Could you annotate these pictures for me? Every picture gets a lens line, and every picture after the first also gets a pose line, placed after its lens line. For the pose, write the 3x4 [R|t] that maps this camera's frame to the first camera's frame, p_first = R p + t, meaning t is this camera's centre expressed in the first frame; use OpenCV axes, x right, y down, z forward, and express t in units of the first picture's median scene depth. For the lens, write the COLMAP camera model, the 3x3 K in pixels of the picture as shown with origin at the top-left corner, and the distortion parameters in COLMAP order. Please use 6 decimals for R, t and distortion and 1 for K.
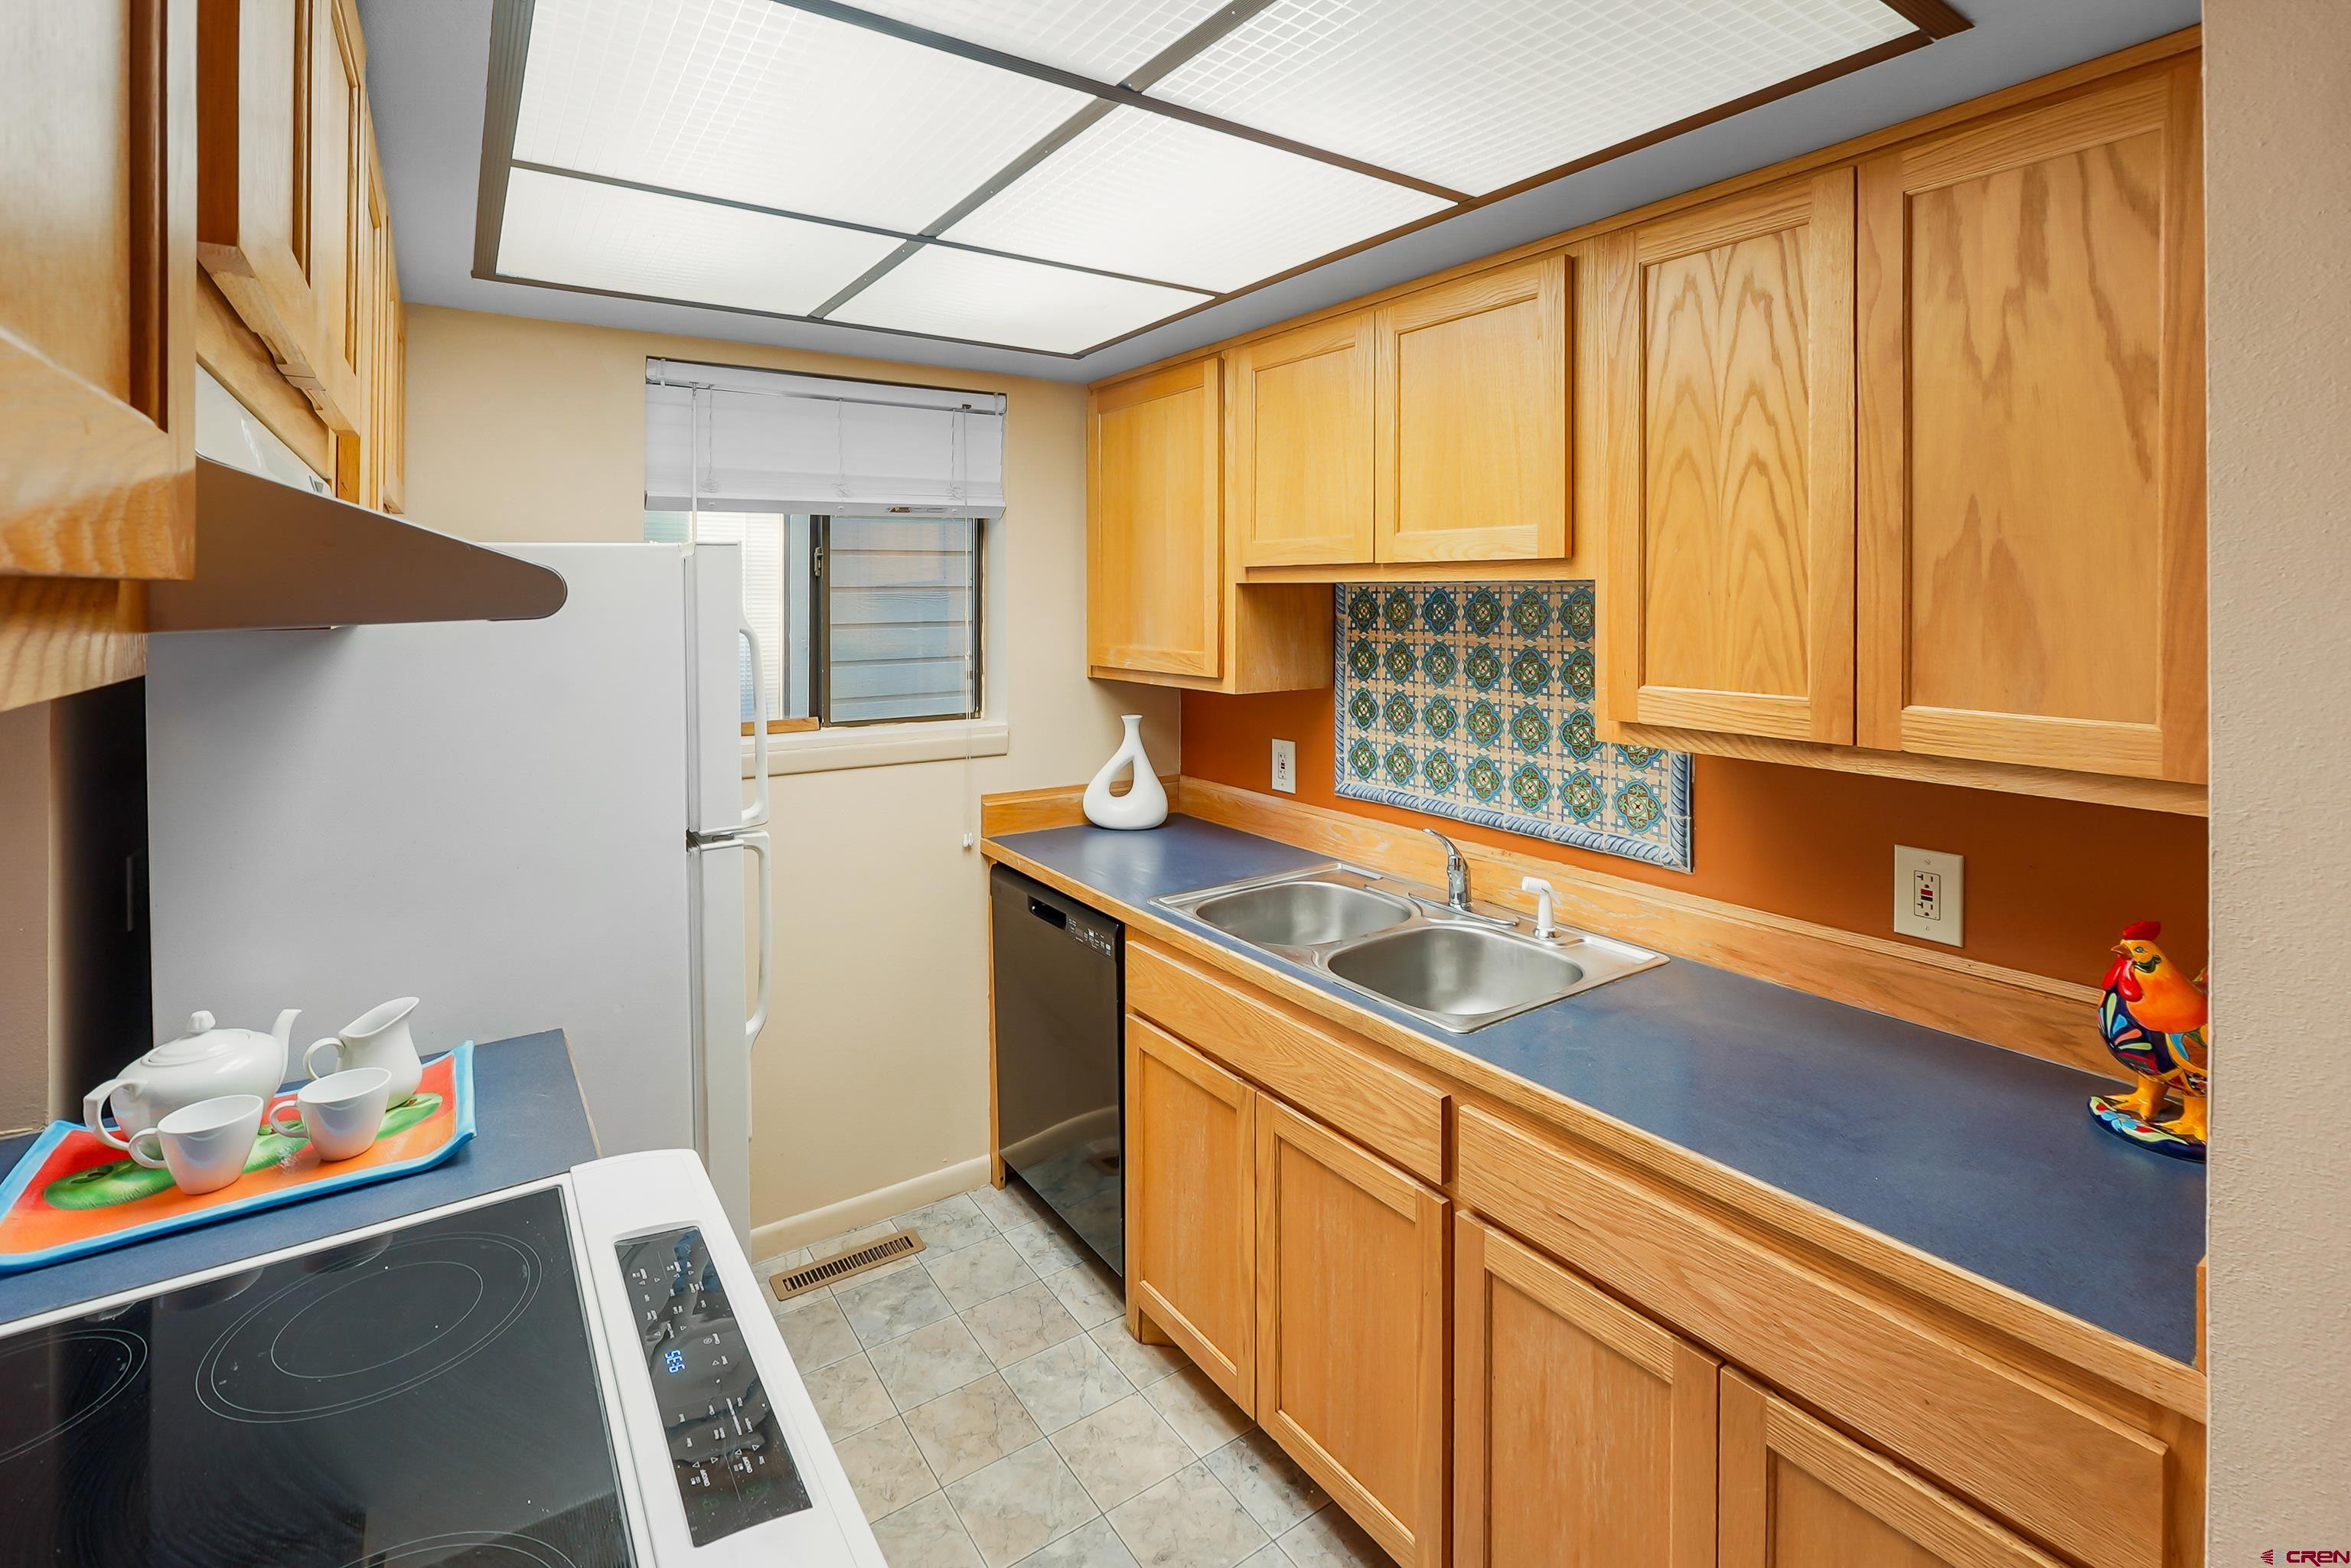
lens RADIAL K [[1073.3, 0, 1162.6], [0, 1073.3, 593.6], [0, 0, 1]] dist [-0.000245, 0.000682]
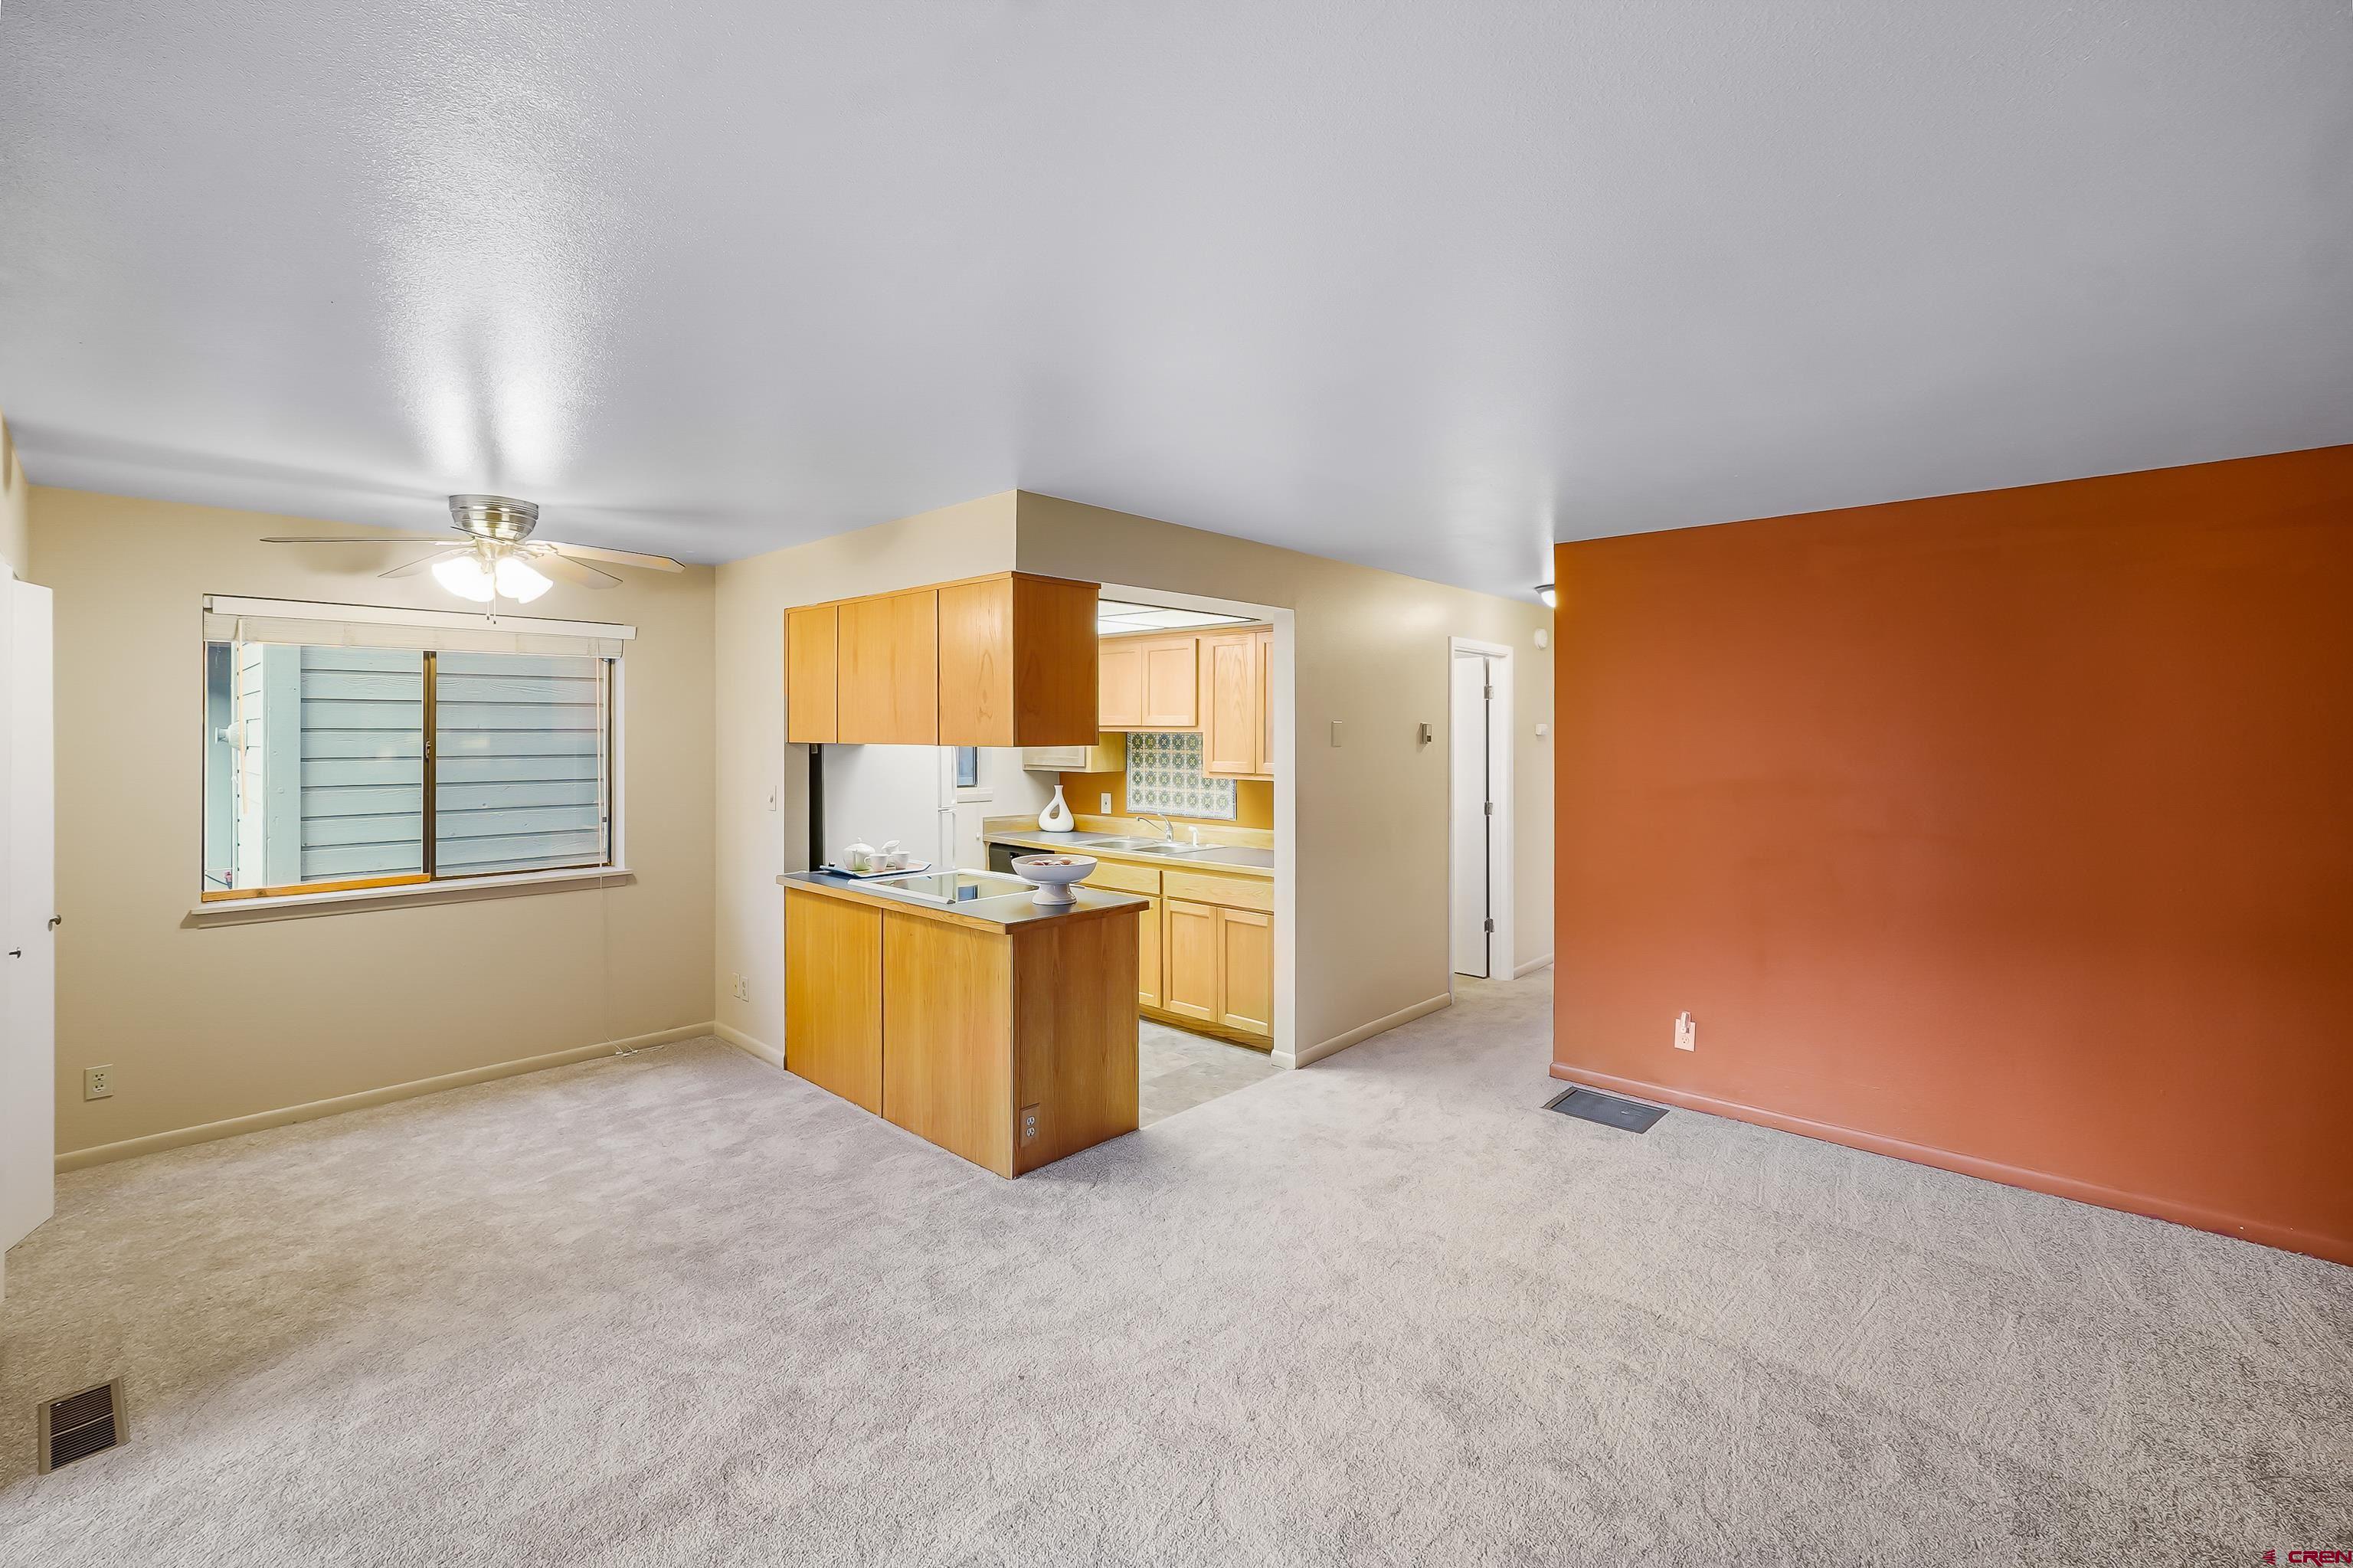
lens RADIAL K [[1028.4, 0, 1173.5], [0, 1028.4, 730.1], [0, 0, 1]] dist [-0.001501, 0.000340]
pose [[0.973310, 0.003308, 0.229473, -0.333784], [-0.003266, 0.999995, -0.000562, -0.012584], [-0.229473, -0.000202, 0.973315, -1.611122]]
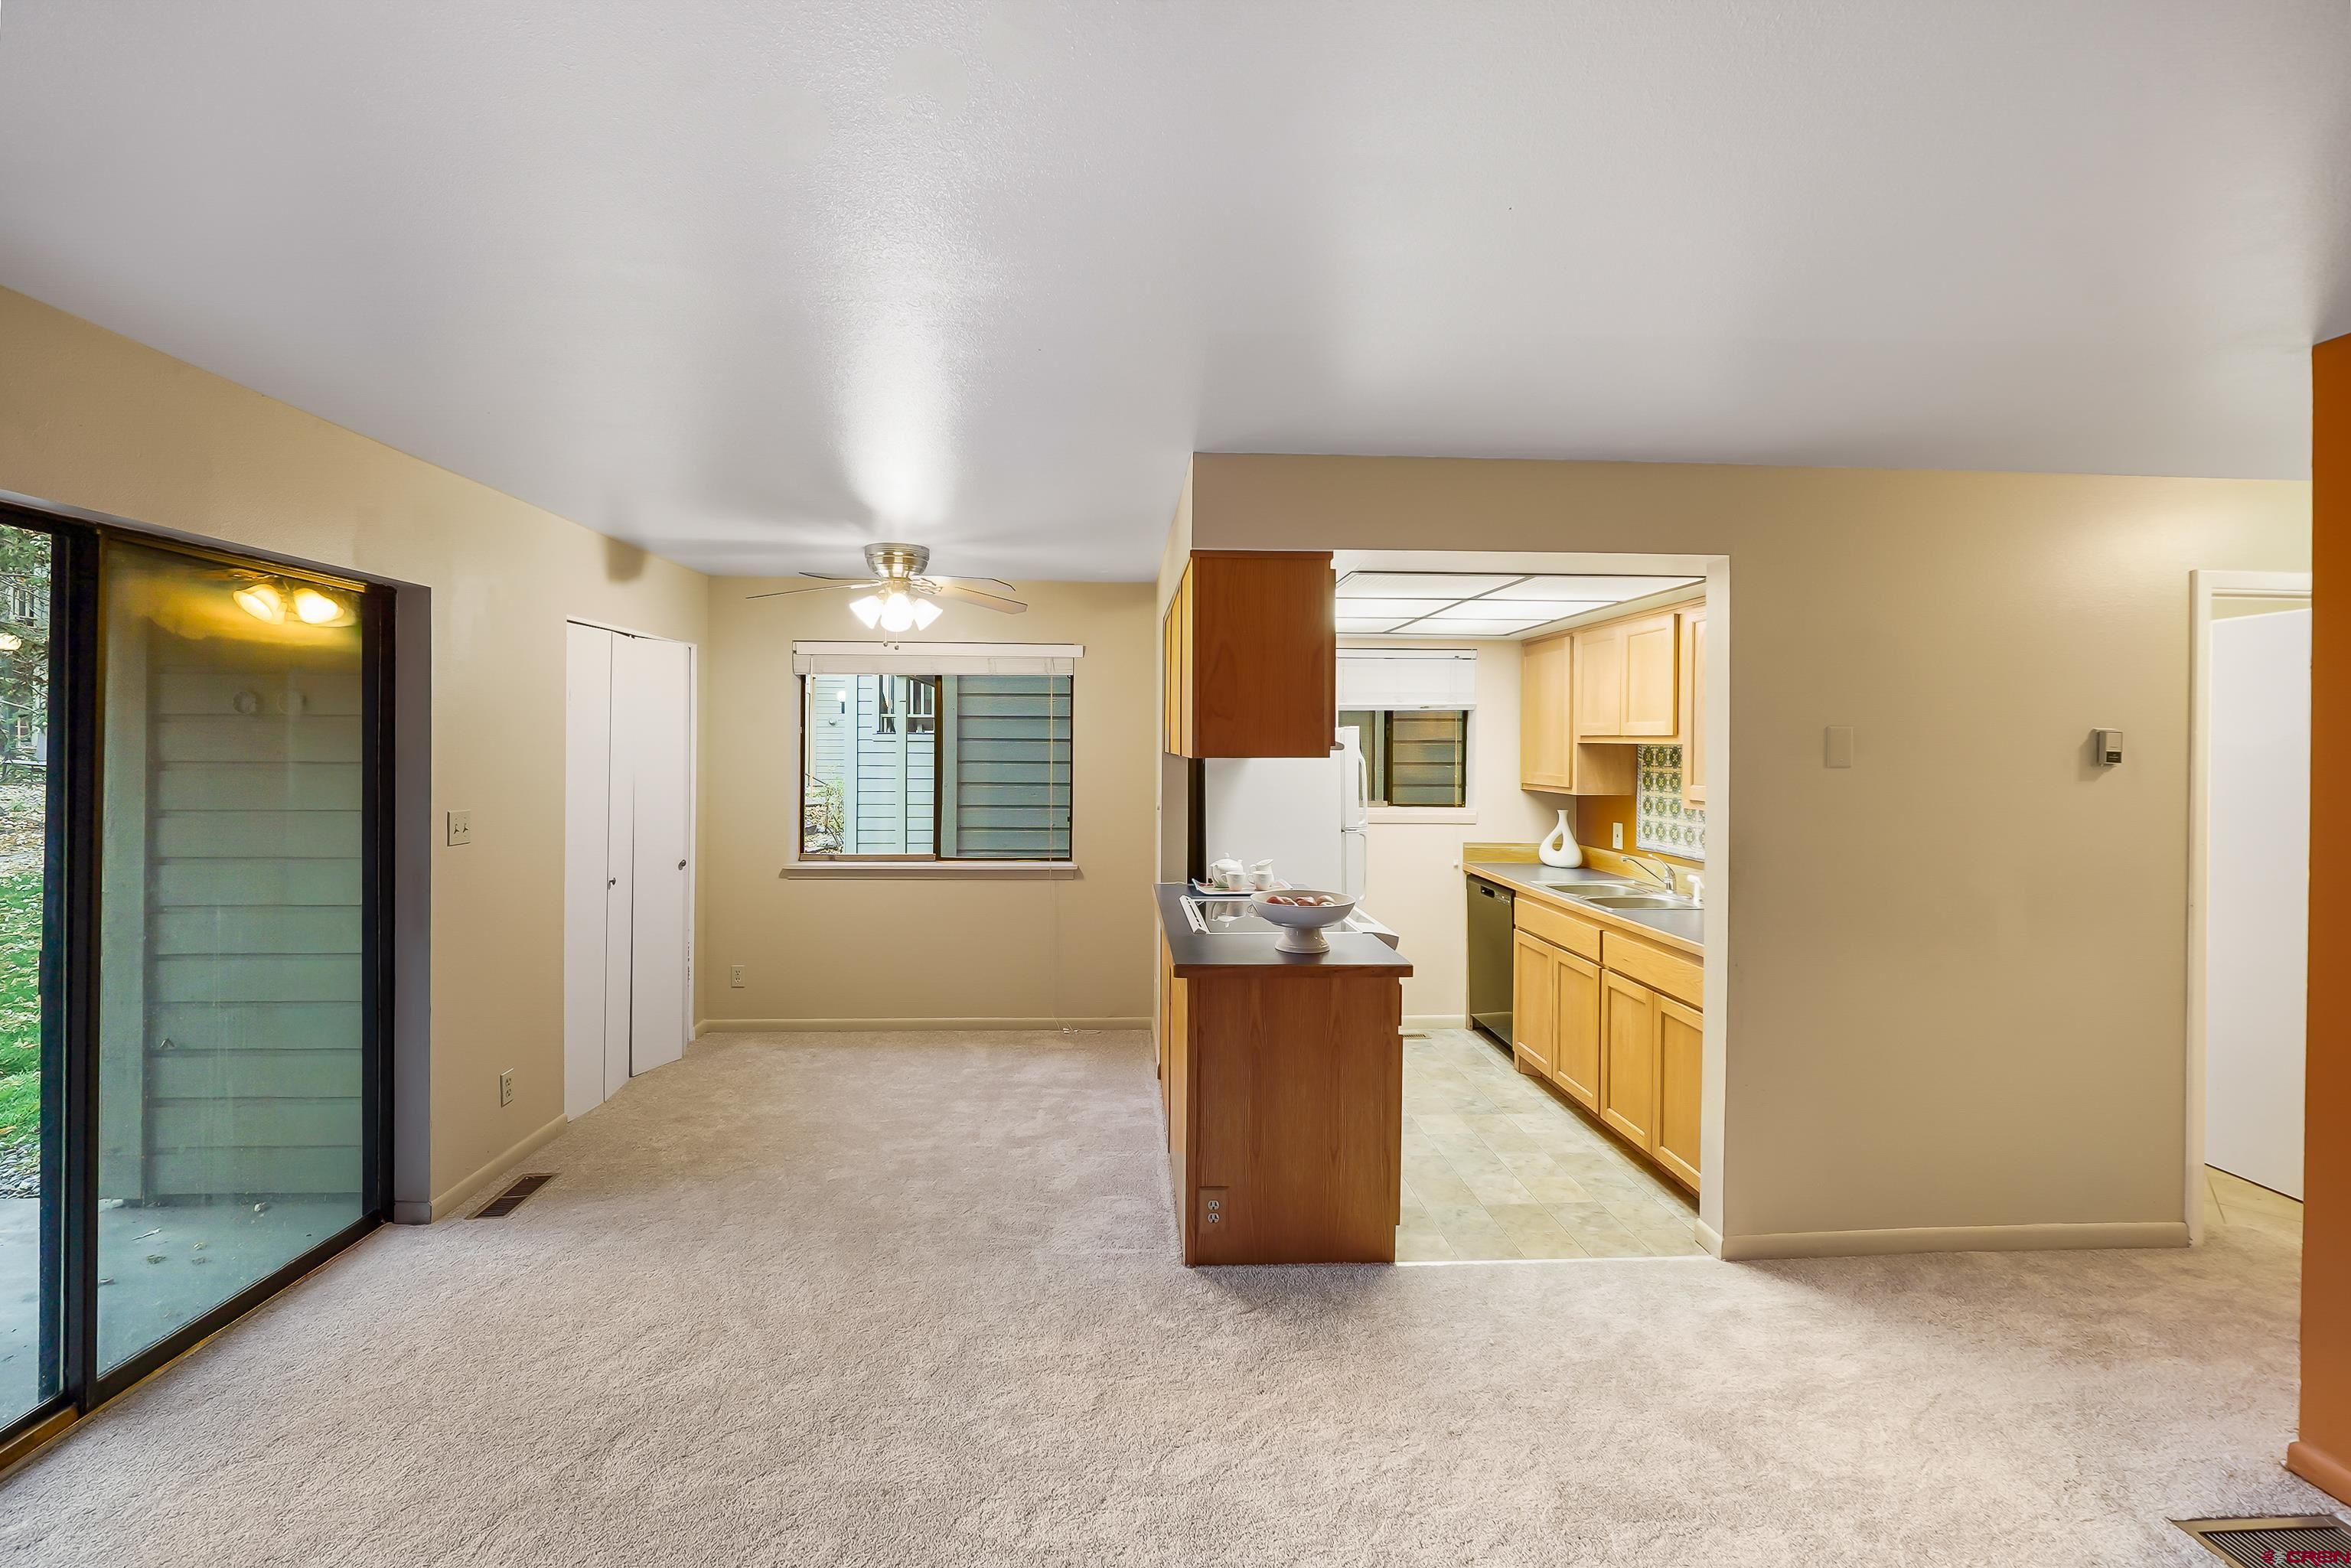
lens RADIAL K [[1015.7, 0, 1166.0], [0, 1015.7, 743.2], [0, 0, 1]] dist [-0.015014, 0.008058]
pose [[0.857208, 0.007156, -0.514920, 0.414758], [-0.007767, 0.999969, 0.000967, -0.005403], [0.514911, 0.003171, 0.857237, -1.178290]]
